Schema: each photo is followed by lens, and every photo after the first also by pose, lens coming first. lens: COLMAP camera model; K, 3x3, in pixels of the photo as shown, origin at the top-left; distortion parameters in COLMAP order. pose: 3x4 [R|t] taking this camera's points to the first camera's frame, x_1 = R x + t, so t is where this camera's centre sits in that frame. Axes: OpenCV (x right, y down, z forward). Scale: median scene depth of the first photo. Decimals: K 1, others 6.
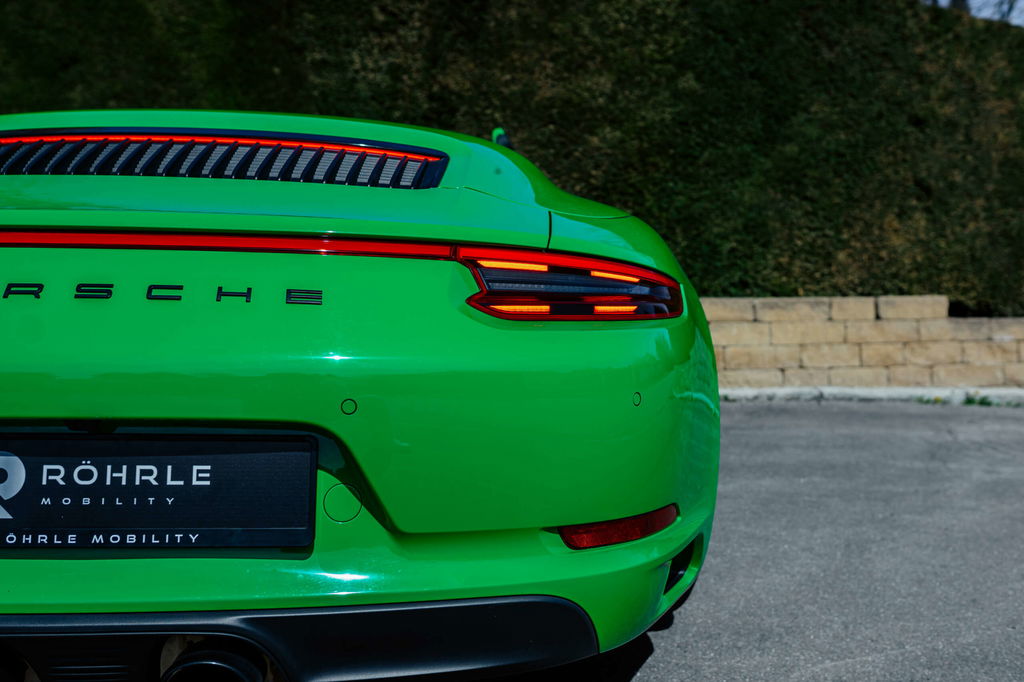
lens RADIAL K [[1006.9, 0, 502.6], [0, 1006.9, 319.8], [0, 0, 1]] dist [-0.046833, 0.000000]
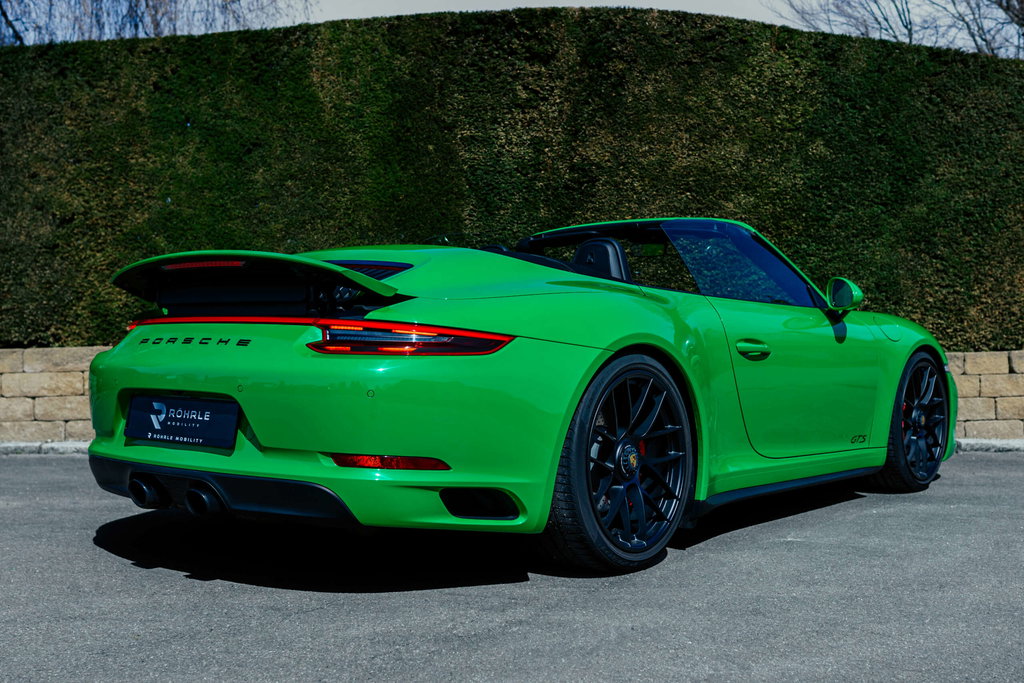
lens RADIAL K [[1087.6, 0, 483.9], [0, 1087.6, 320.2], [0, 0, 1]] dist [-0.047842, 0.000000]
pose [[0.995516, -0.012143, -0.093806, -0.059442], [0.006797, 0.998345, -0.057100, 0.005034], [0.094344, 0.056206, 0.993952, -0.150103]]
